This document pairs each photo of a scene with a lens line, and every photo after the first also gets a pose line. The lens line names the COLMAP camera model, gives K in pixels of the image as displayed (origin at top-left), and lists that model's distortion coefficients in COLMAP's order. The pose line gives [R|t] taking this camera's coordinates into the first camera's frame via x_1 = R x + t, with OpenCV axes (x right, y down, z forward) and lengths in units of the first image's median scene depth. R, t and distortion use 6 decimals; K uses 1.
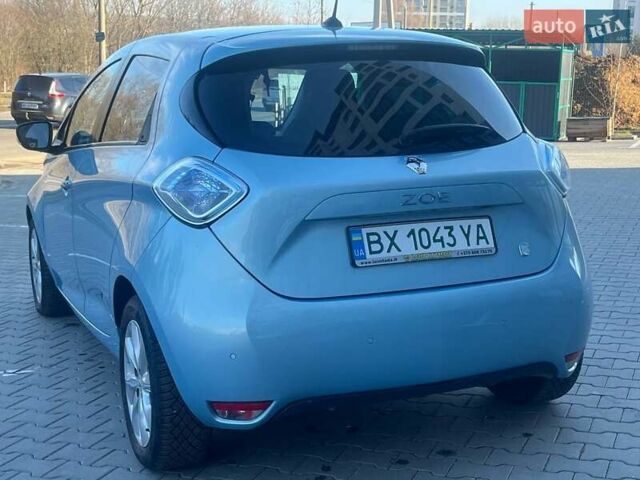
lens RADIAL K [[976.9, 0, 330.0], [0, 976.9, 246.7], [0, 0, 1]] dist [0.108640, 0.000000]
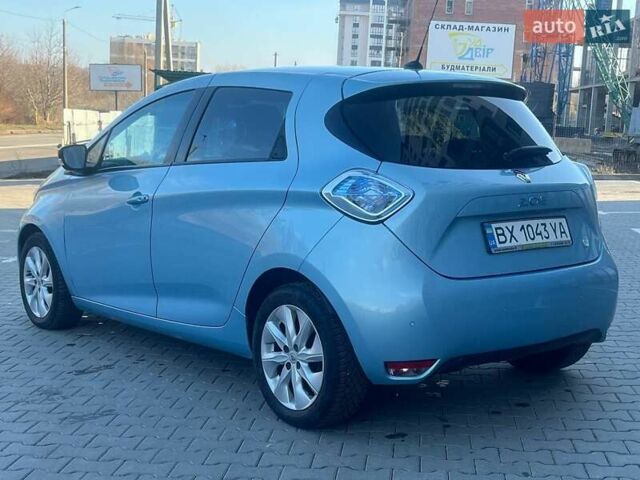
lens RADIAL K [[976.9, 0, 326.6], [0, 976.9, 241.8], [0, 0, 1]] dist [0.108640, 0.000000]
pose [[0.965126, -0.009253, 0.261623, -0.503444], [0.021760, 0.998752, -0.044948, 0.056665], [-0.260881, 0.049074, 0.964123, -0.185089]]
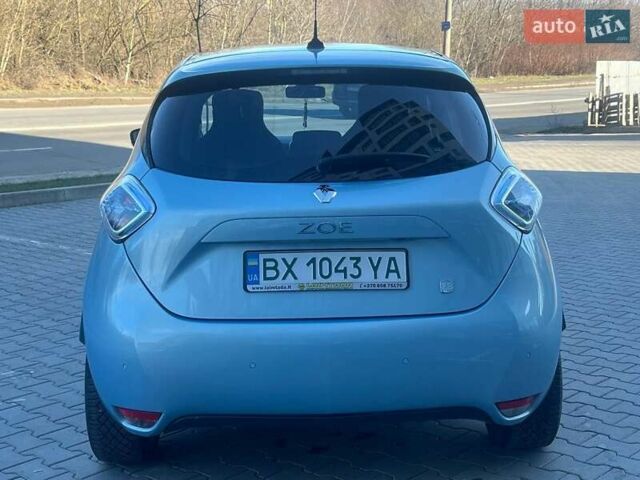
lens RADIAL K [[976.9, 0, 324.0], [0, 976.9, 235.2], [0, 0, 1]] dist [0.108640, 0.000000]
pose [[0.933265, 0.064832, -0.353289, 0.439530], [-0.063704, 0.997859, 0.014834, -0.055758], [0.353494, 0.008662, 0.935397, 0.074767]]
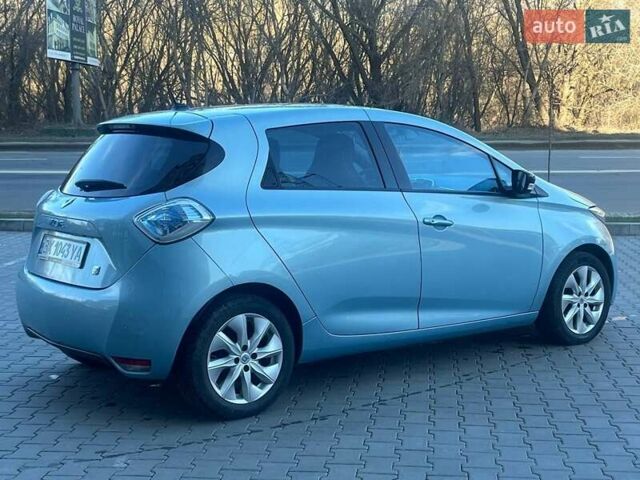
lens RADIAL K [[976.9, 0, 324.0], [0, 976.9, 242.3], [0, 0, 1]] dist [0.108640, 0.000000]
pose [[0.265065, 0.133119, -0.954997, 1.716750], [-0.153719, 0.983591, 0.094440, -0.233223], [0.951899, 0.121768, 0.281178, 0.953341]]
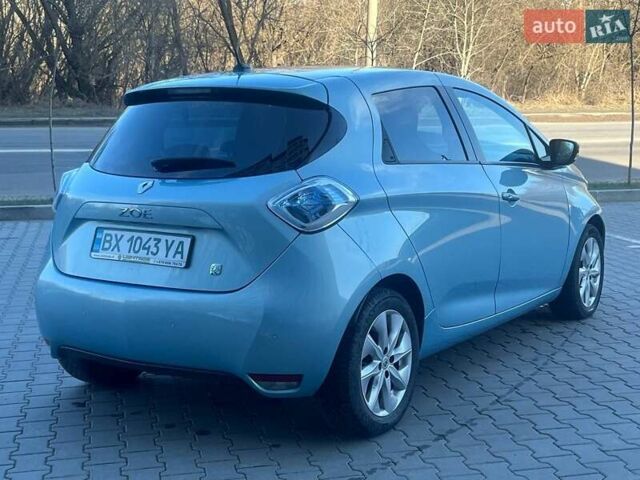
lens RADIAL K [[976.9, 0, 321.3], [0, 976.9, 242.3], [0, 0, 1]] dist [0.108640, 0.000000]
pose [[0.562380, 0.135497, -0.815702, 1.251472], [-0.137502, 0.988072, 0.069330, -0.131040], [0.815366, 0.073171, 0.574303, 0.465008]]
